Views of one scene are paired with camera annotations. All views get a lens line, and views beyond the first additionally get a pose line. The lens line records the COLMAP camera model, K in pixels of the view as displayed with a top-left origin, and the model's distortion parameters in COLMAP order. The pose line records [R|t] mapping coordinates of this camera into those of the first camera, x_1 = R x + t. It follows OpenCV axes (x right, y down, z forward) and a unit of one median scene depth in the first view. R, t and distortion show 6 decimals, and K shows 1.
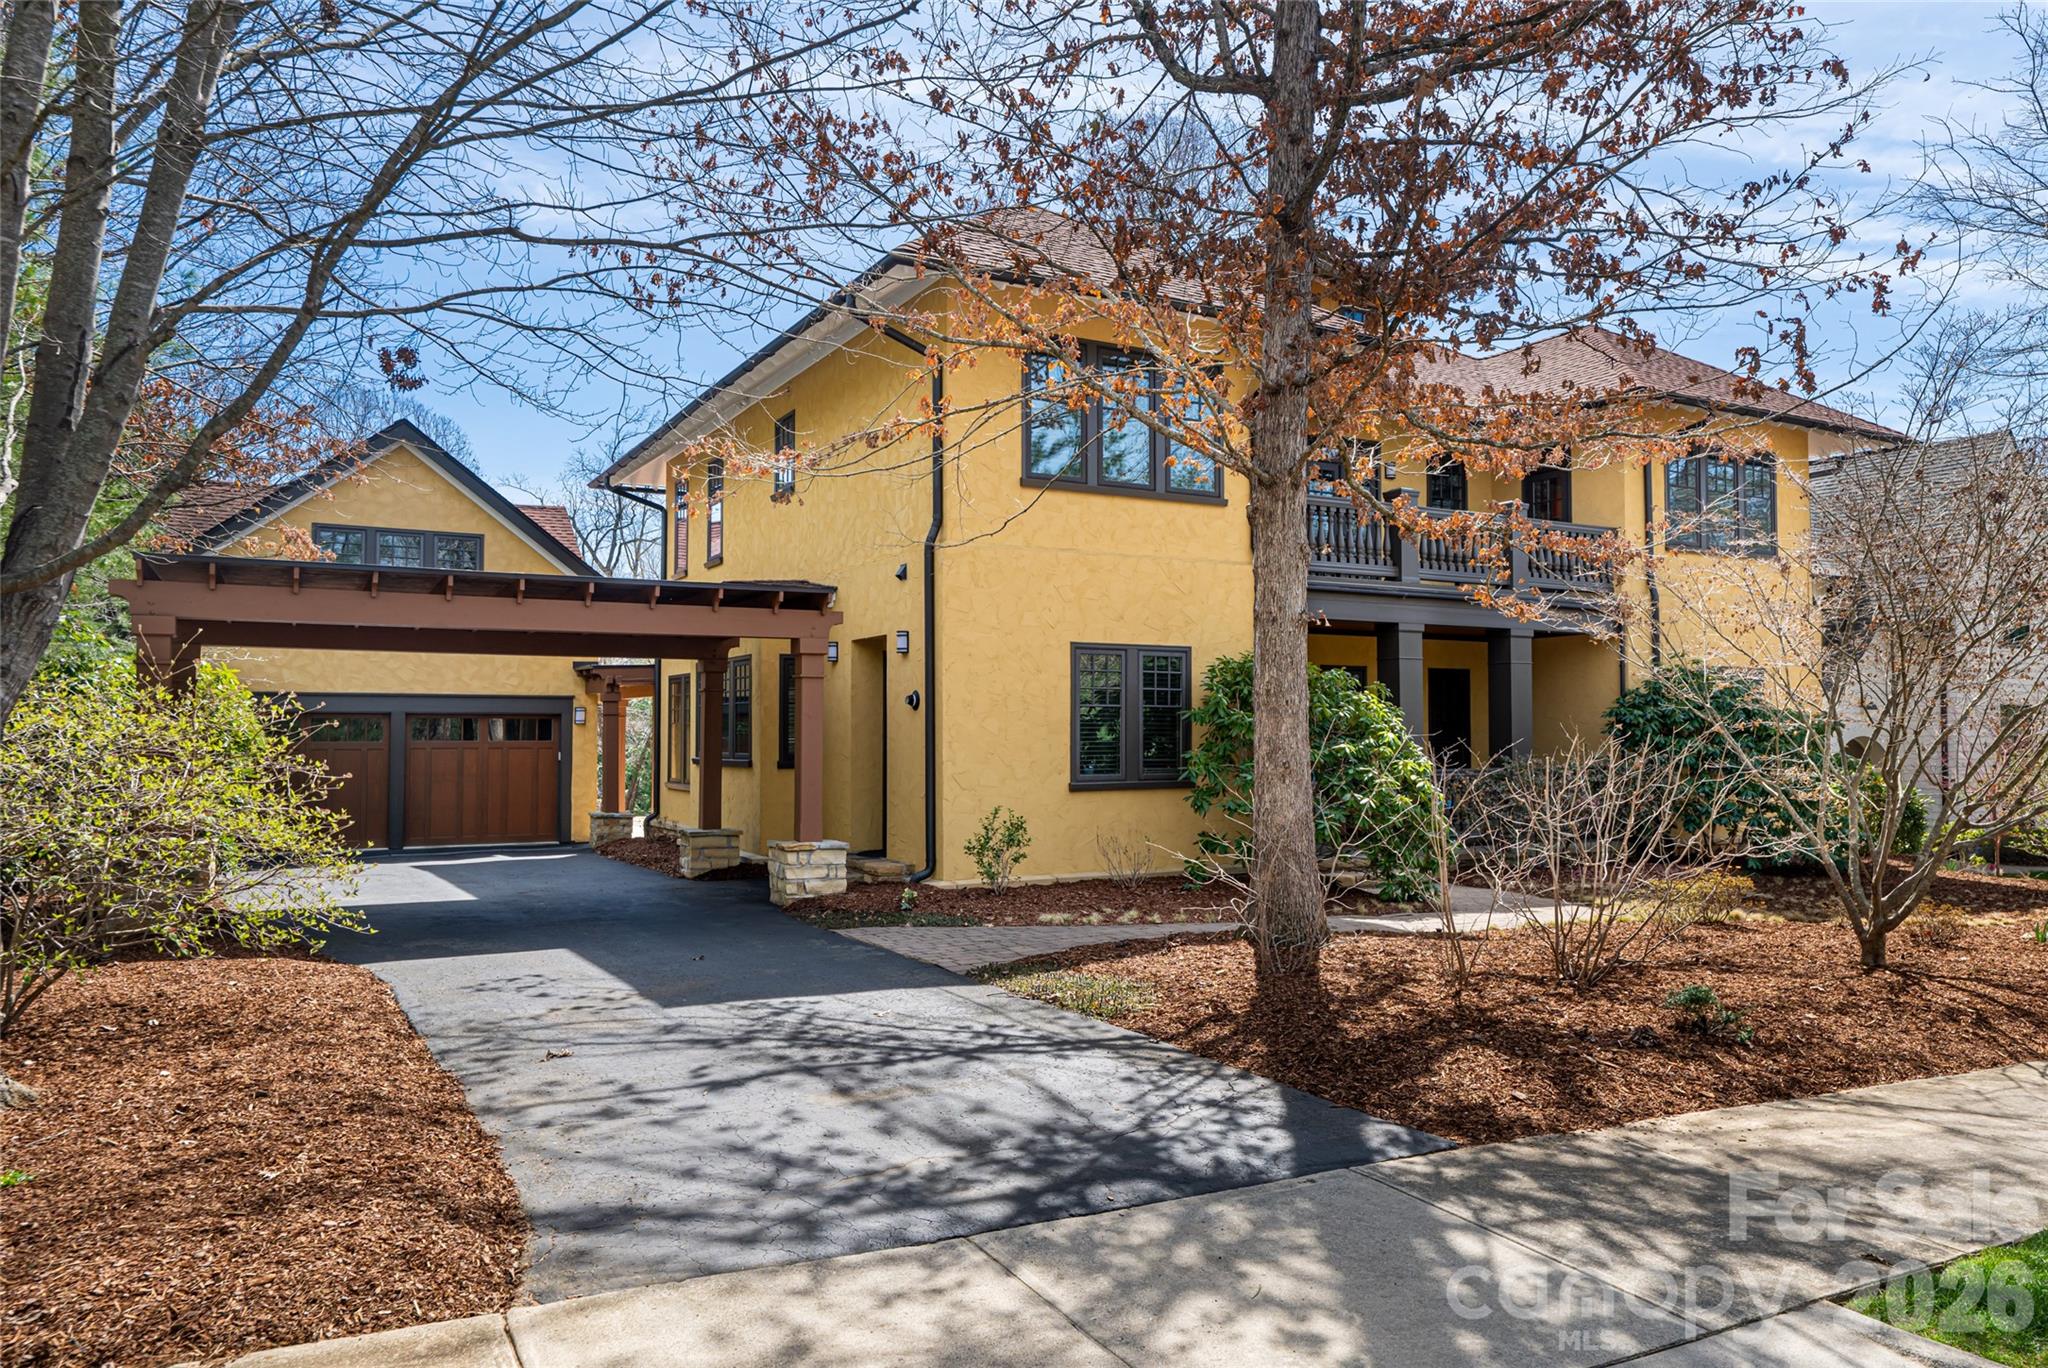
lens RADIAL K [[1330.8, 0, 1024.0], [0, 1330.8, 684.0], [0, 0, 1]] dist [-0.000680, -0.000072]
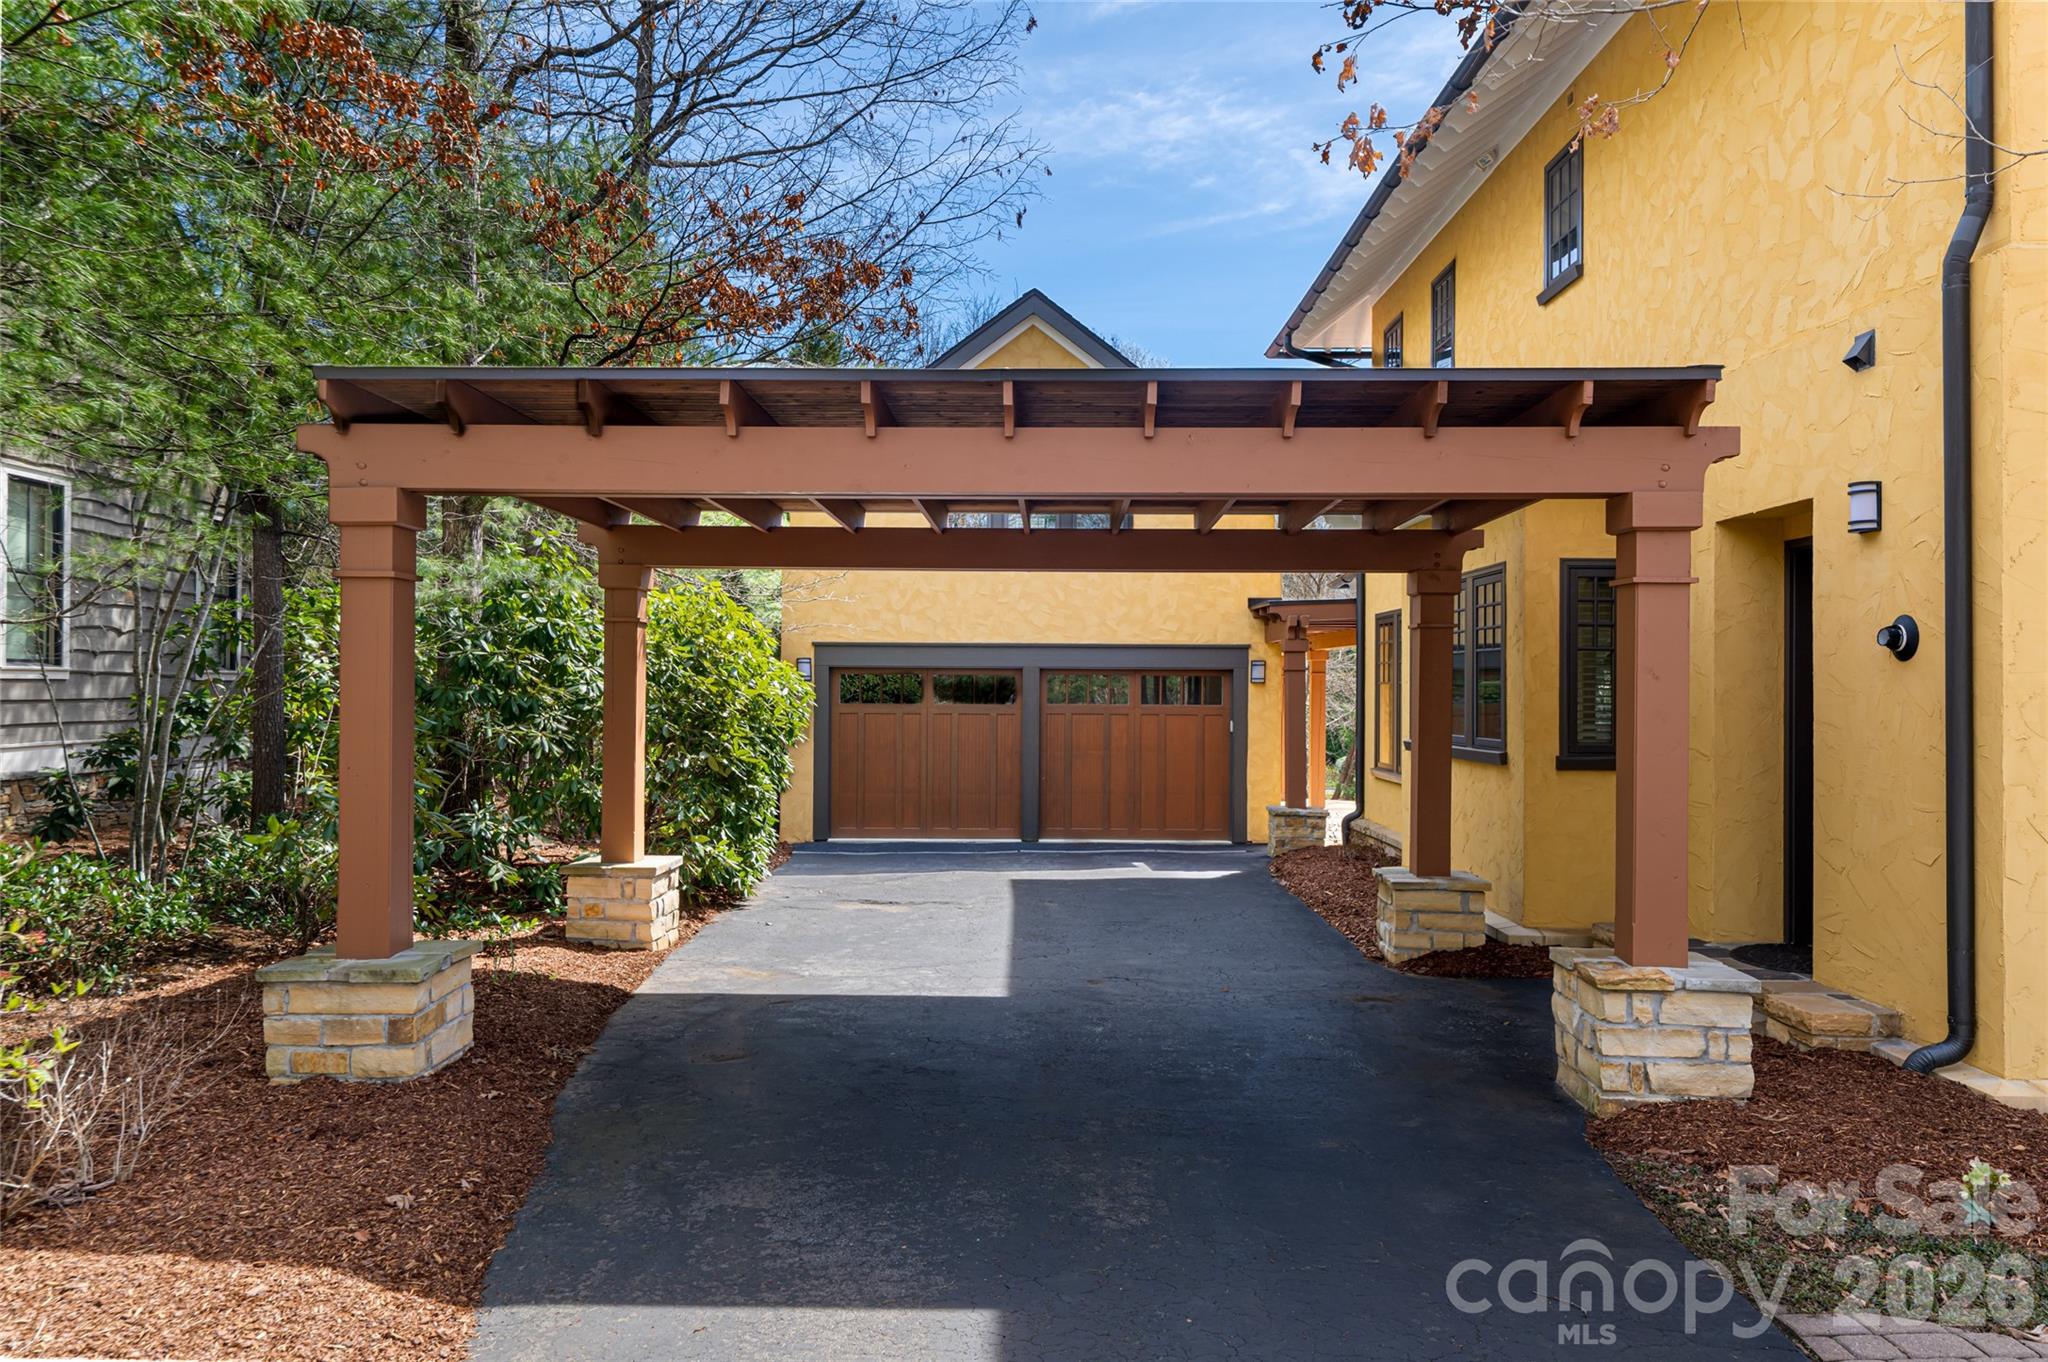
lens RADIAL K [[1405.7, 0, 1024.0], [0, 1405.7, 681.0], [0, 0, 1]] dist [0.006419, 0.001619]
pose [[0.866231, 0.003440, -0.499631, -0.086024], [0.012042, 0.999542, 0.027760, 0.008688], [0.499498, -0.030063, 0.865793, 0.392483]]
